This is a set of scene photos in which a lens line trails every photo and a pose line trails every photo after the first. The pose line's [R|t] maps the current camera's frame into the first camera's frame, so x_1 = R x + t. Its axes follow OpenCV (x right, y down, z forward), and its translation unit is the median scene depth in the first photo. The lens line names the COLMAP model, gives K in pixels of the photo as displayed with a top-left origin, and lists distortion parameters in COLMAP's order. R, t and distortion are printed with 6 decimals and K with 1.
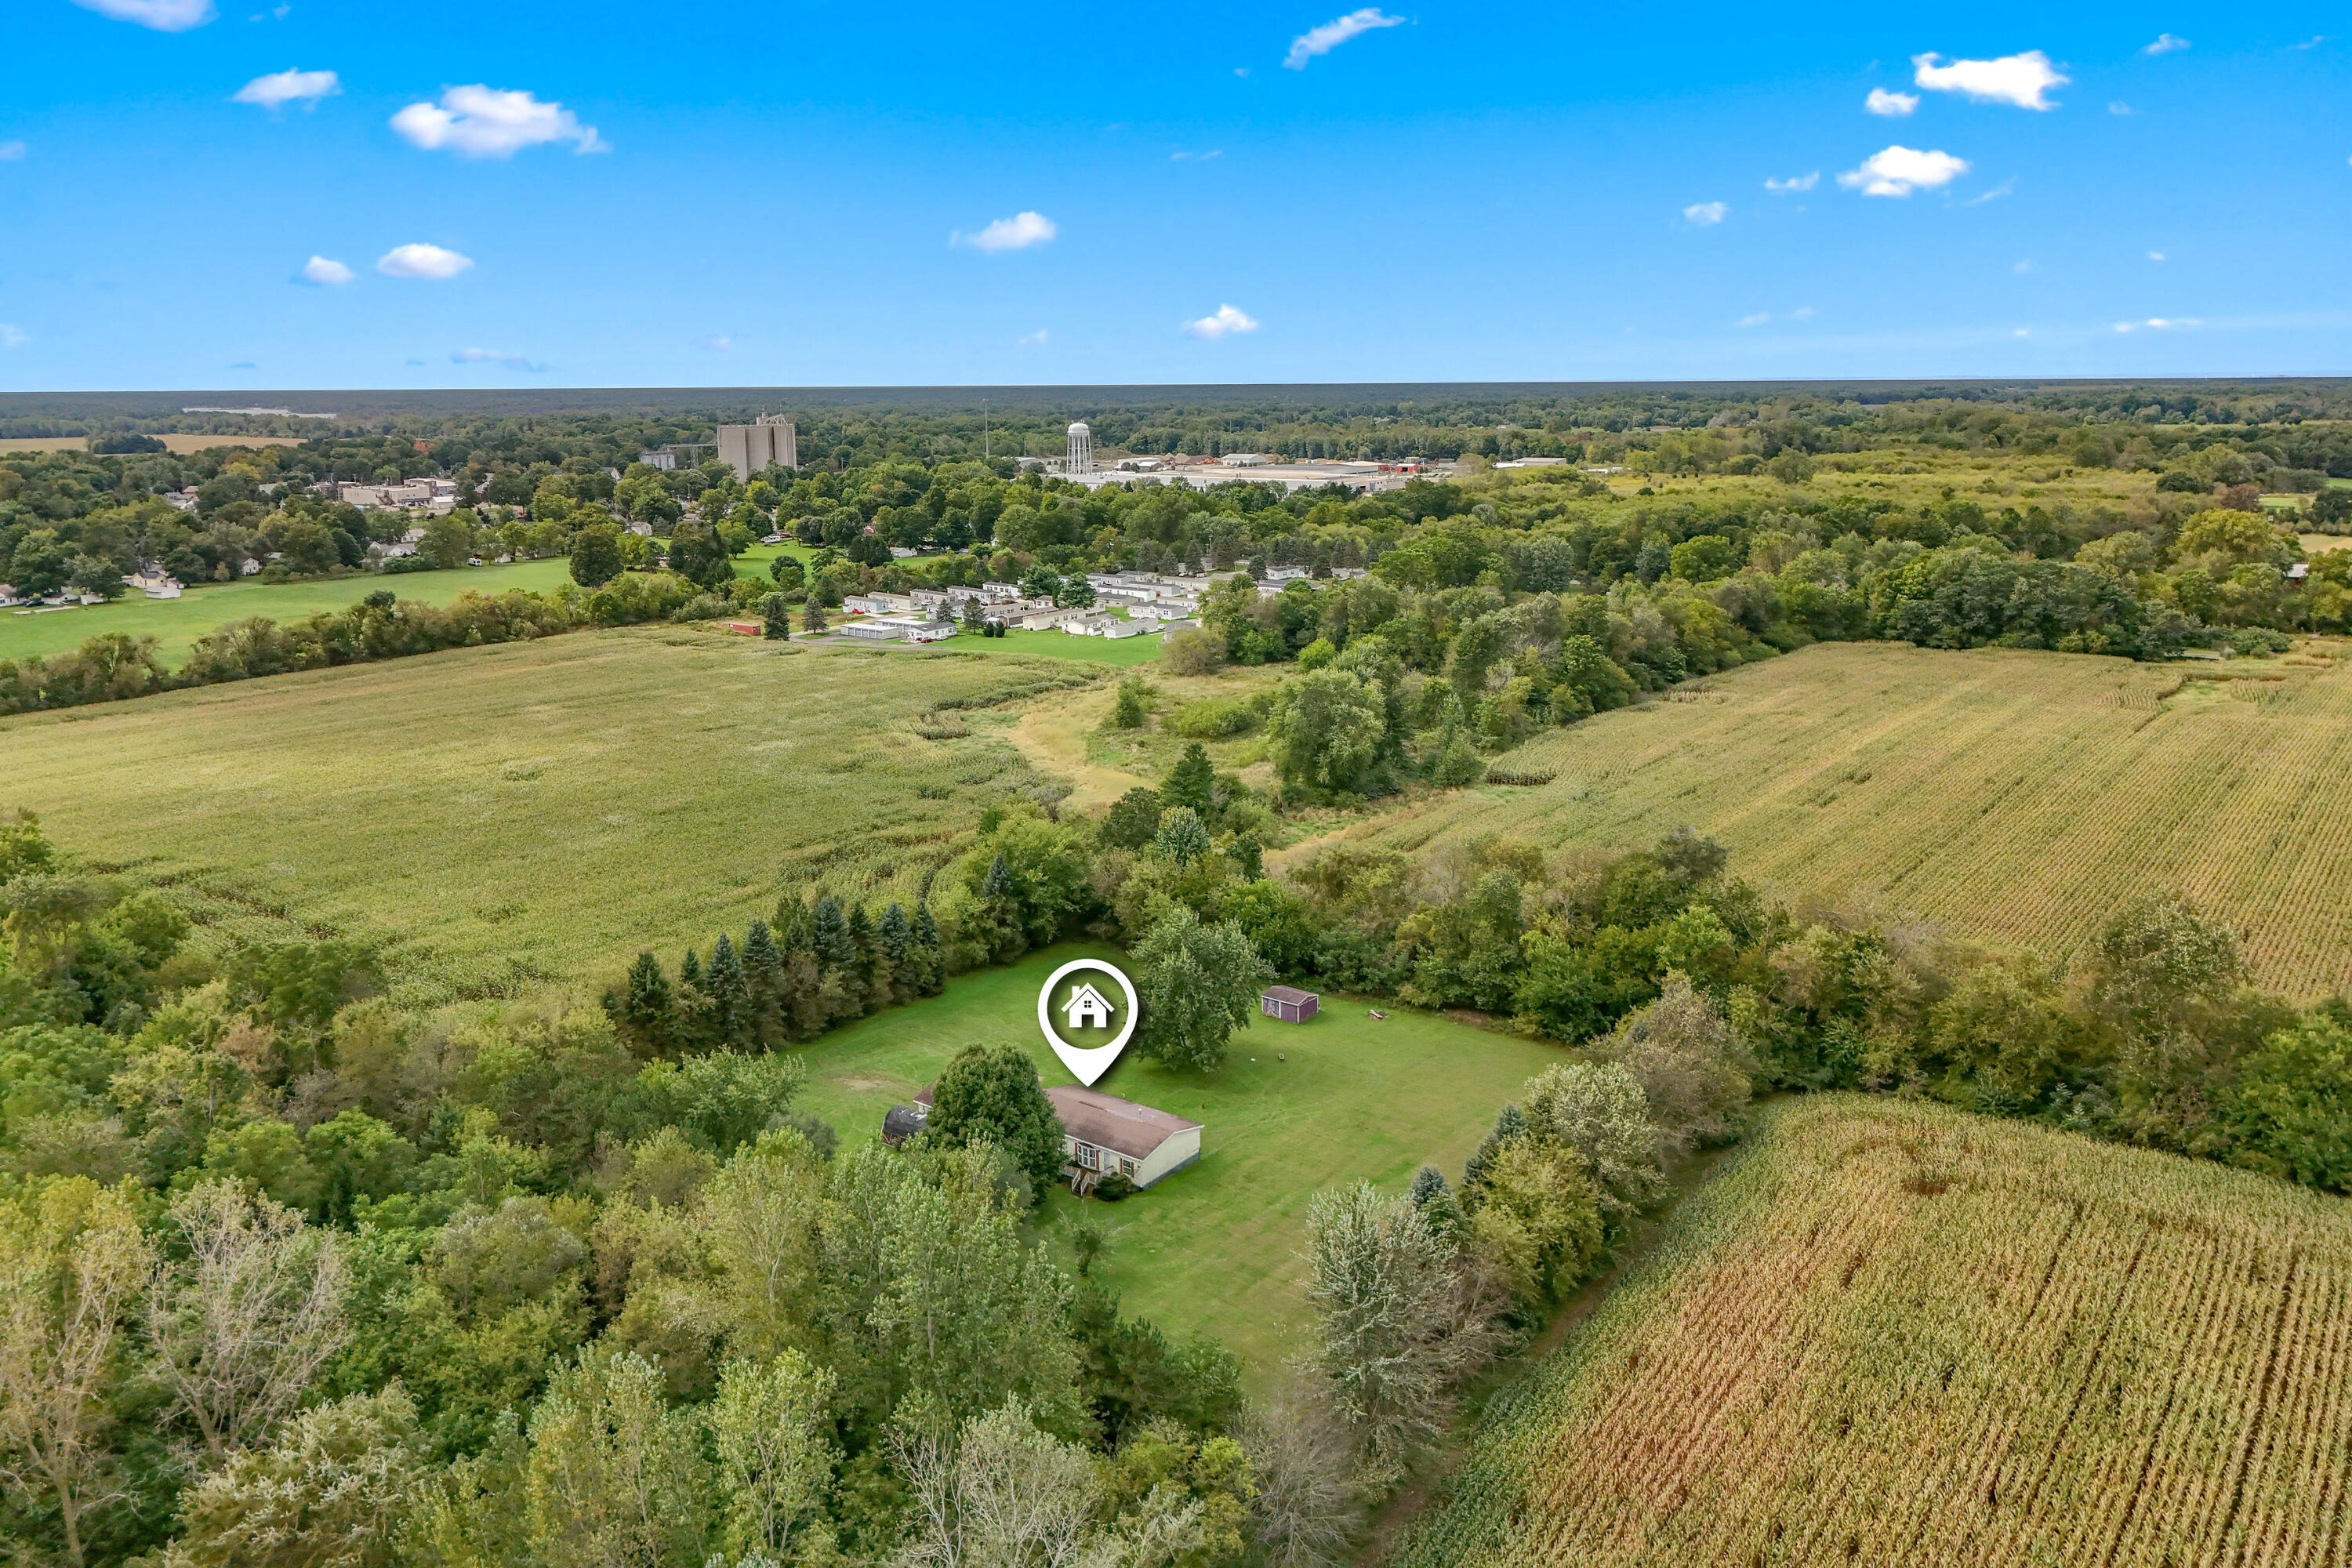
lens RADIAL K [[1689.5, 0, 1180.6], [0, 1689.5, 830.0], [0, 0, 1]] dist [0.074600, -0.052838]
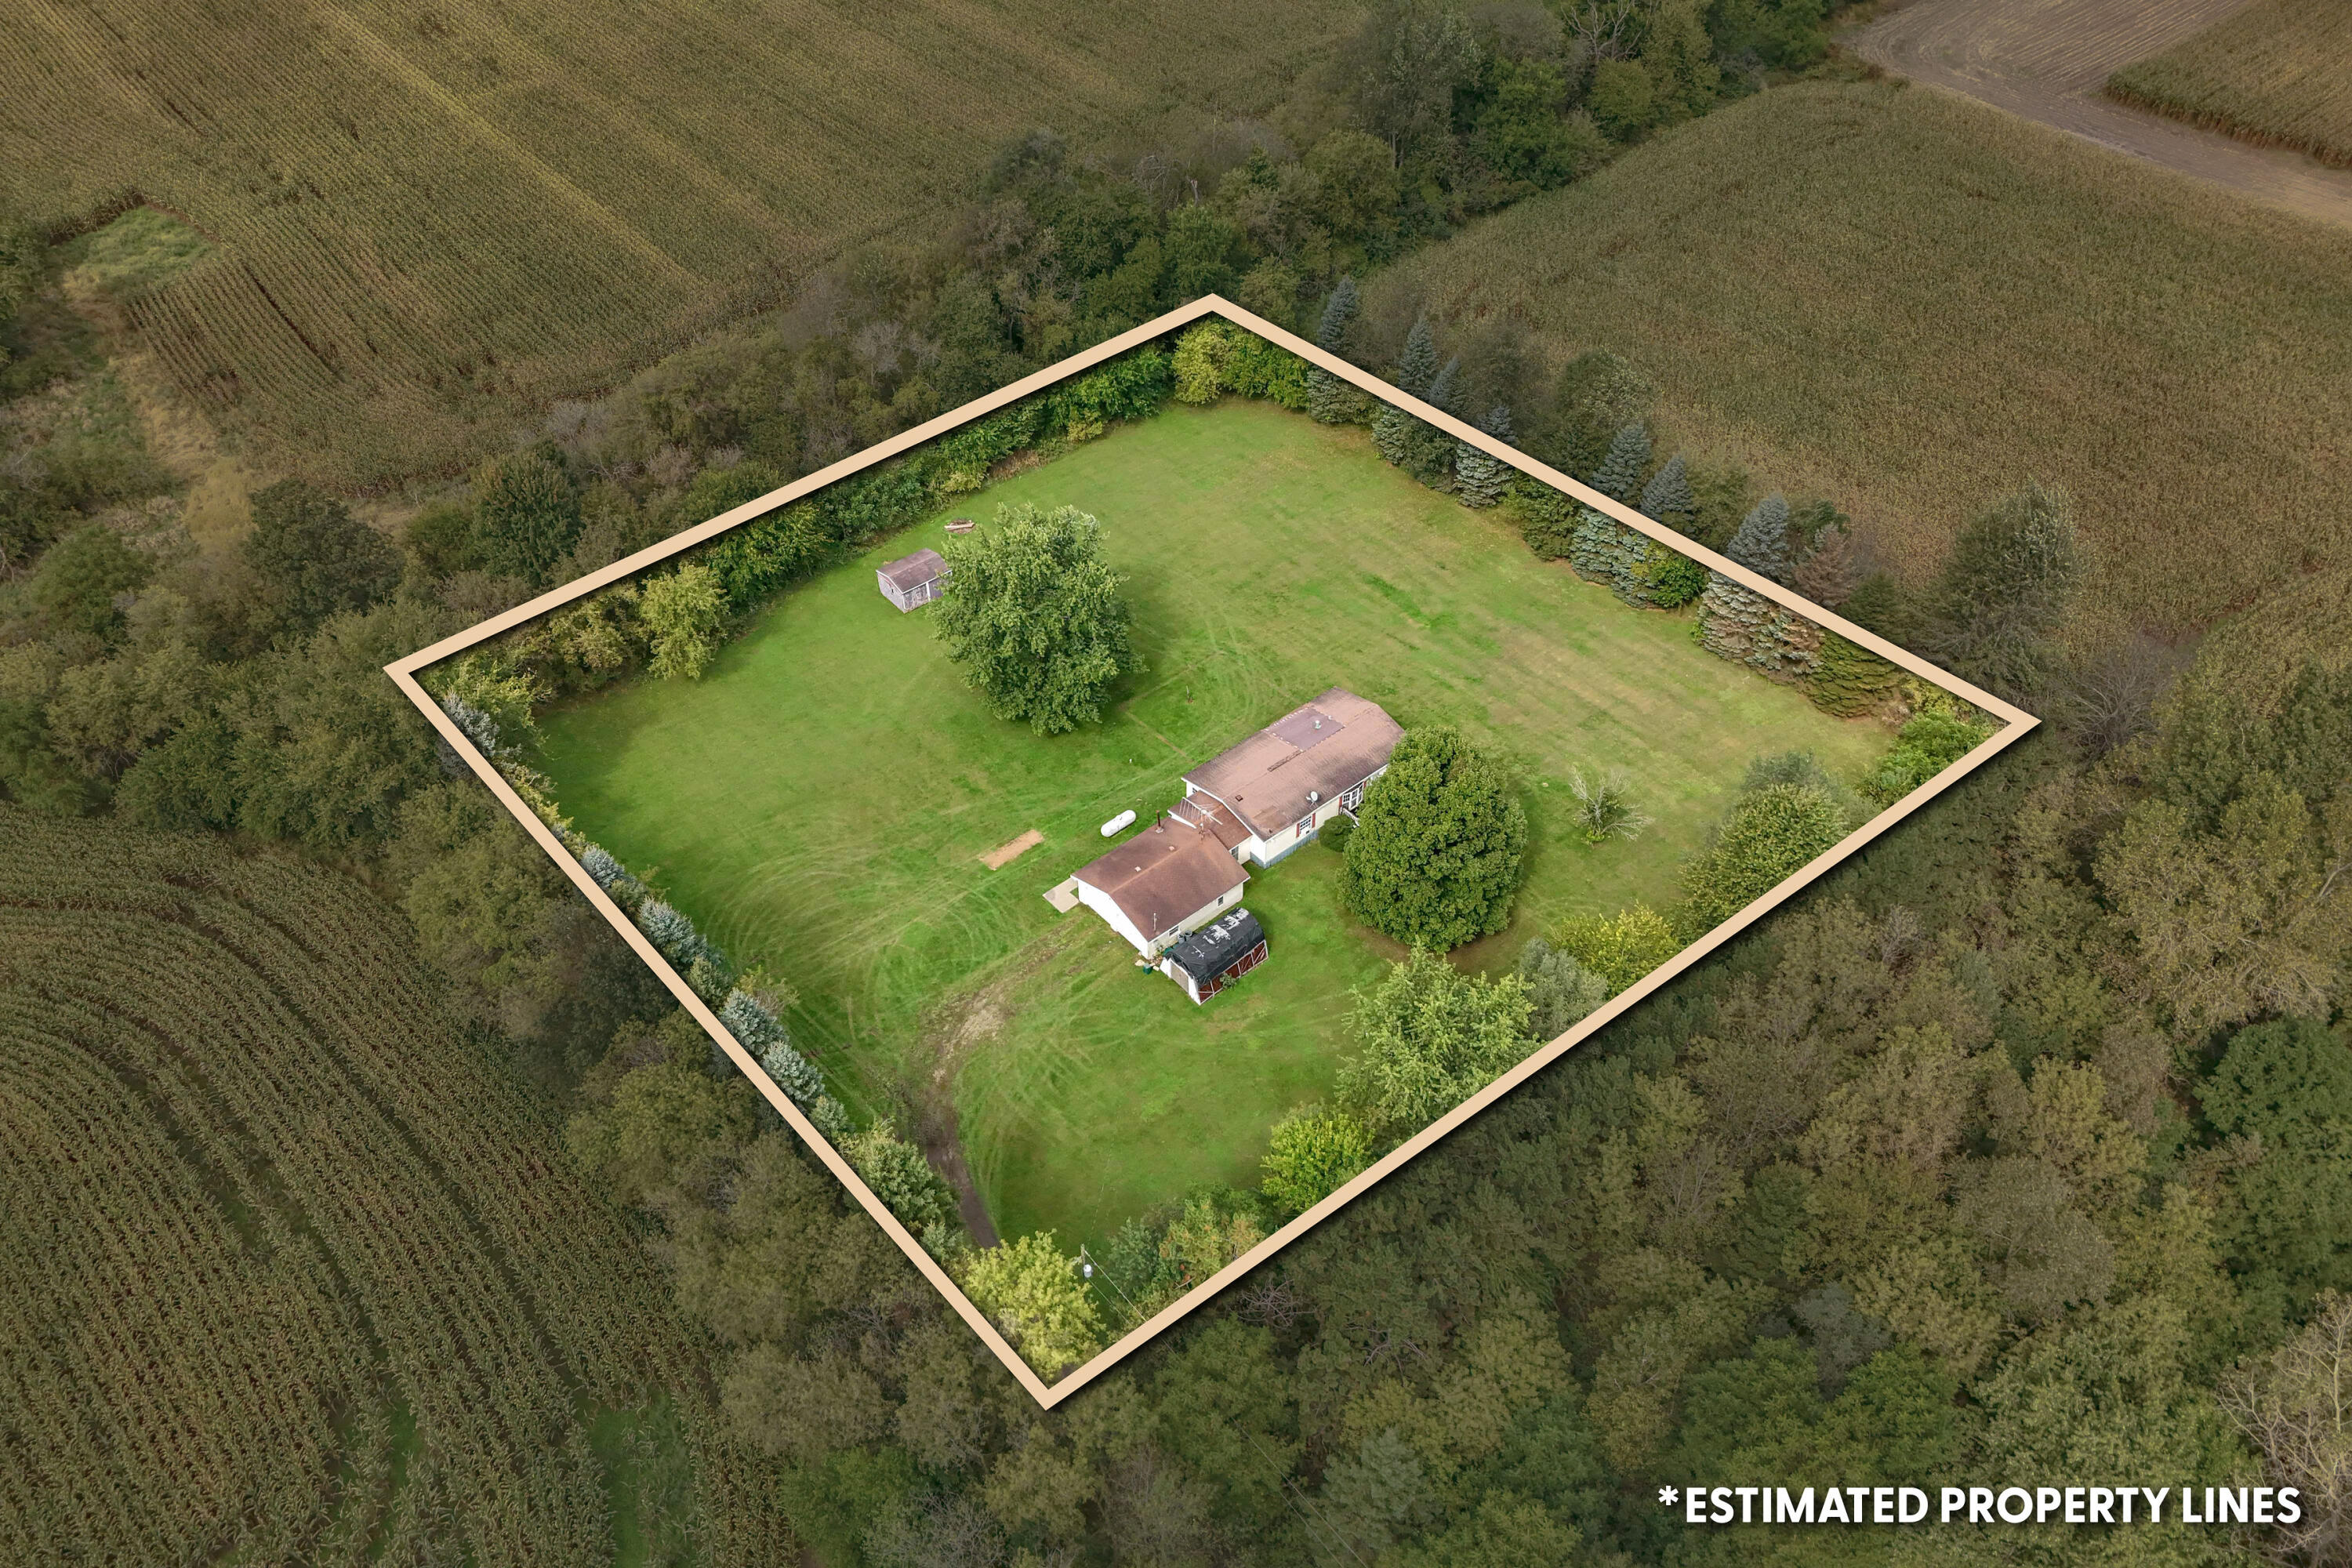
lens RADIAL K [[1689.5, 0, 1180.6], [0, 1689.5, 830.0], [0, 0, 1]] dist [0.074600, -0.052838]
pose [[0.200946, -0.684011, 0.701248, -0.241134], [0.260033, 0.727415, 0.635020, -0.123972], [-0.944459, 0.054743, 0.324037, 0.302455]]
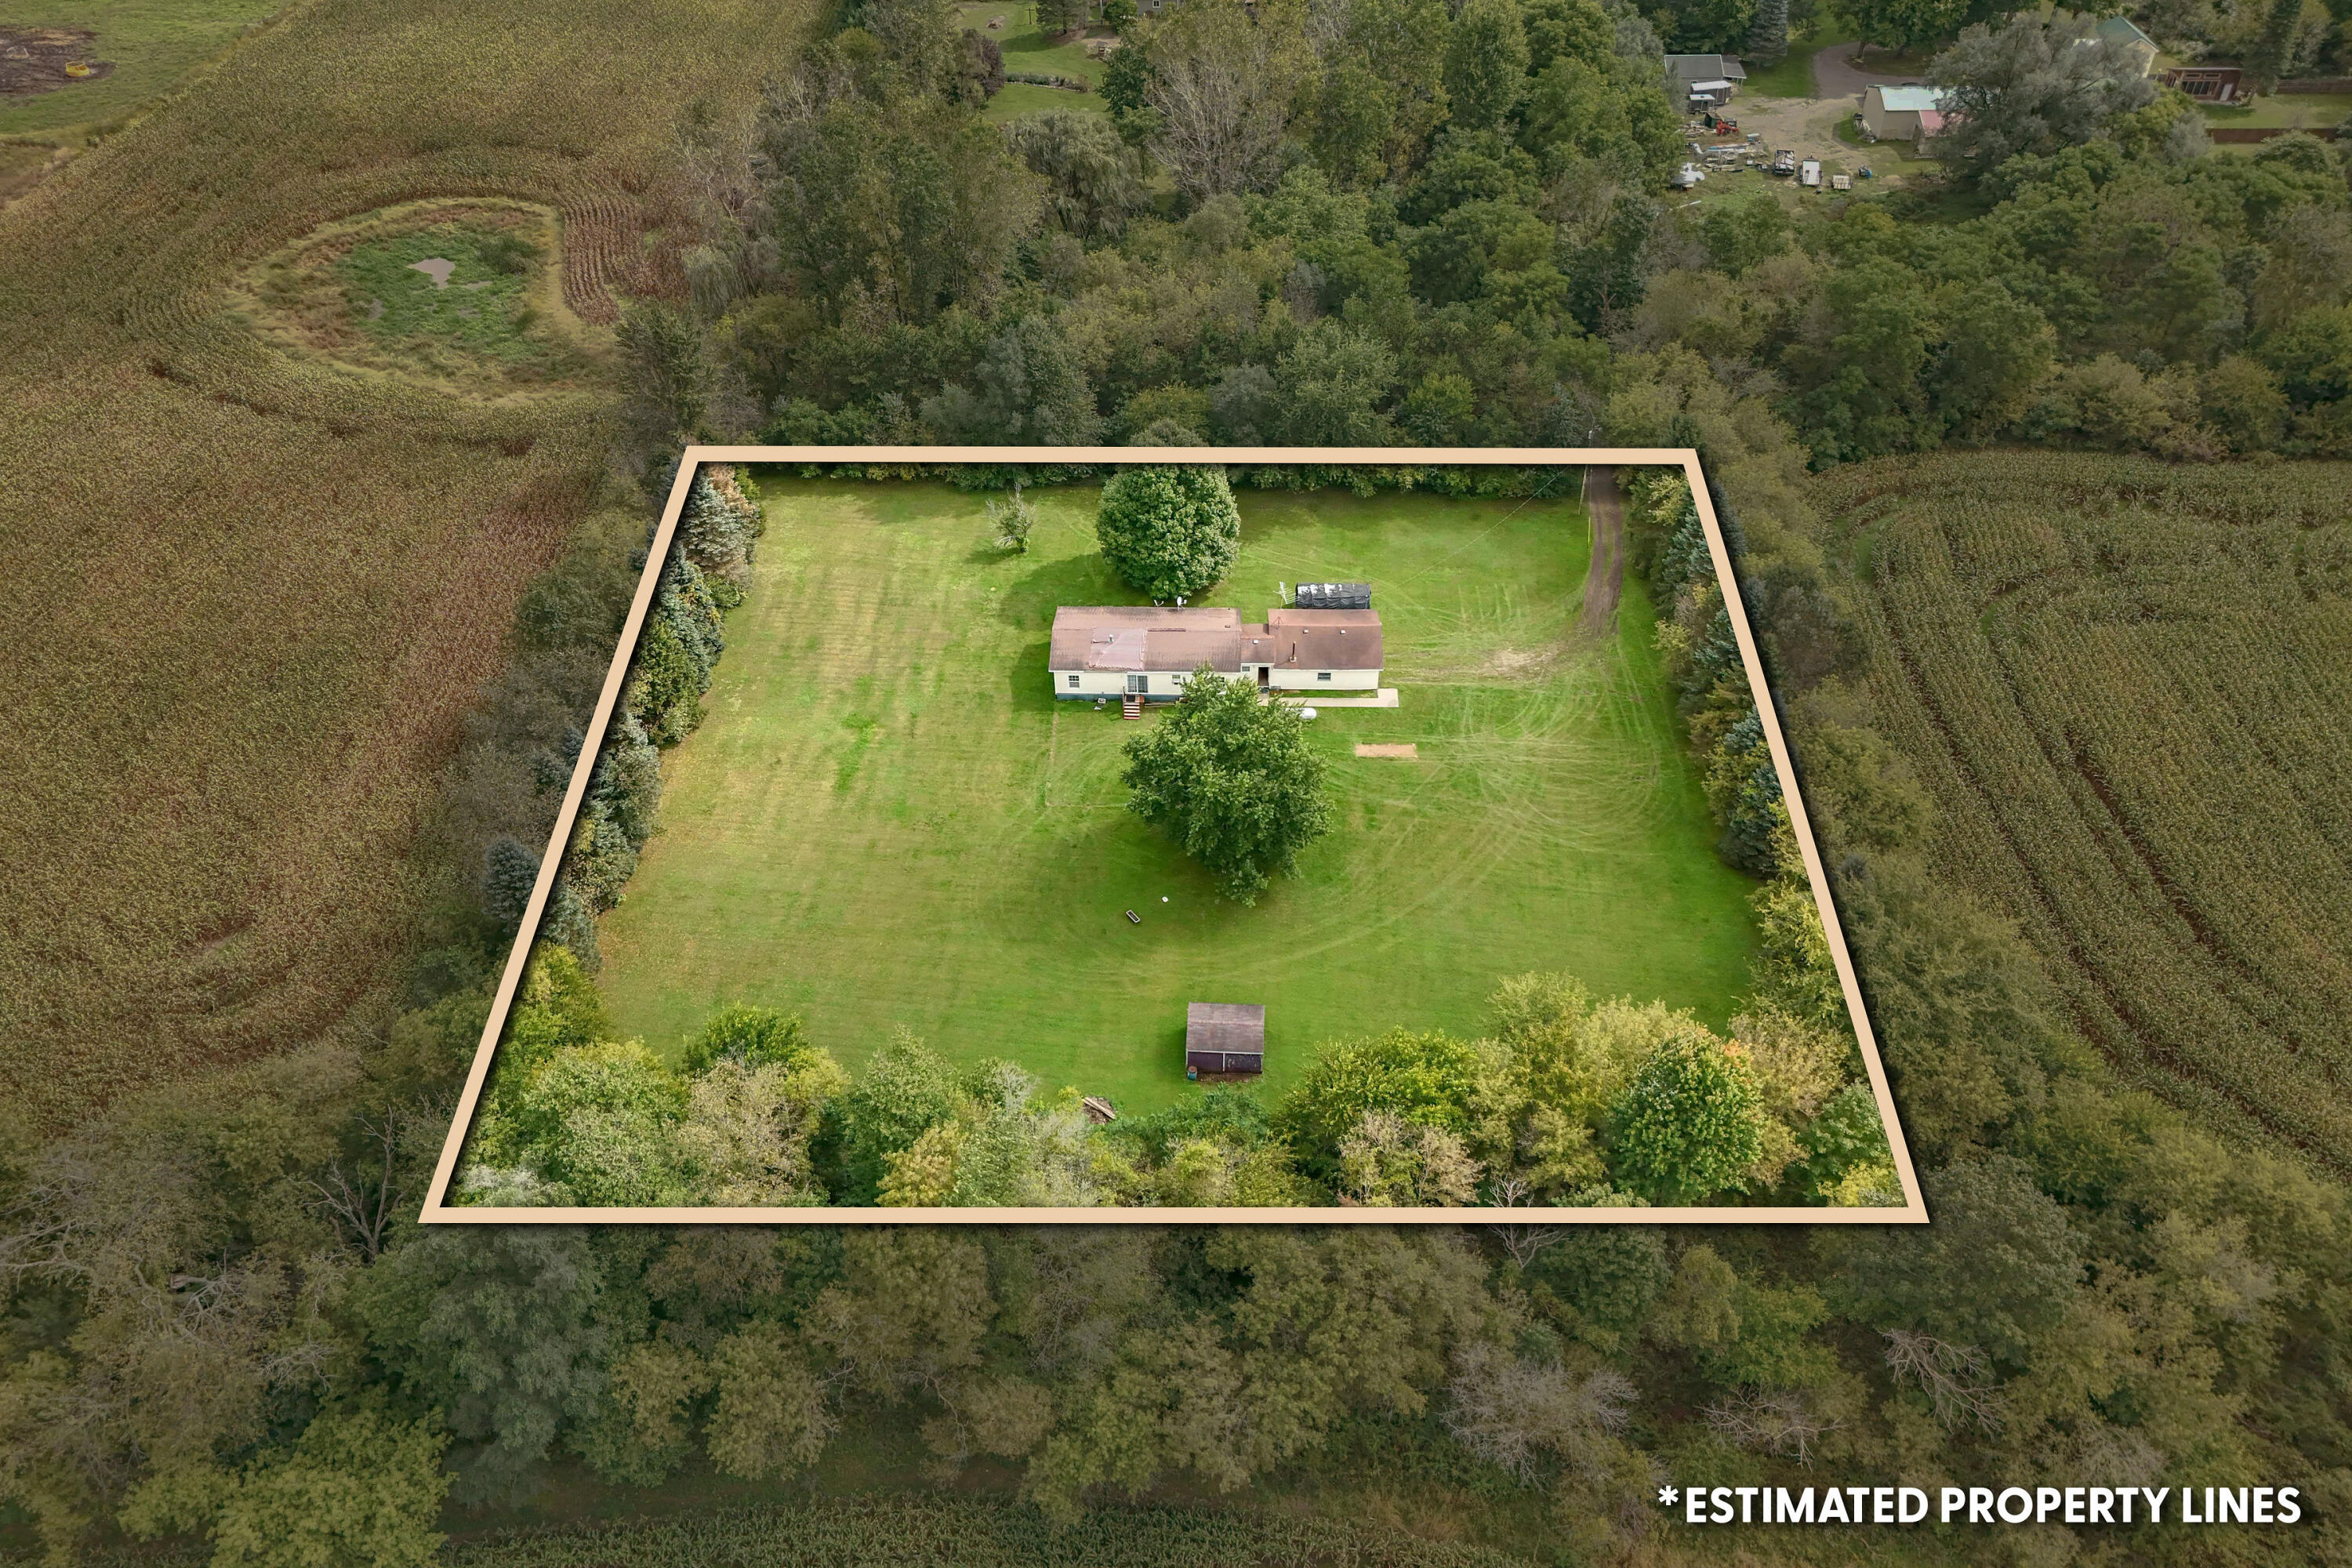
lens RADIAL K [[1705.1, 0, 1179.4], [0, 1705.1, 775.0], [0, 0, 1]] dist [0.080016, -0.063032]
pose [[-0.807787, 0.400402, -0.432618, 0.138545], [-0.136769, 0.586571, 0.798266, -0.195932], [0.573389, 0.703998, -0.419061, 0.547208]]
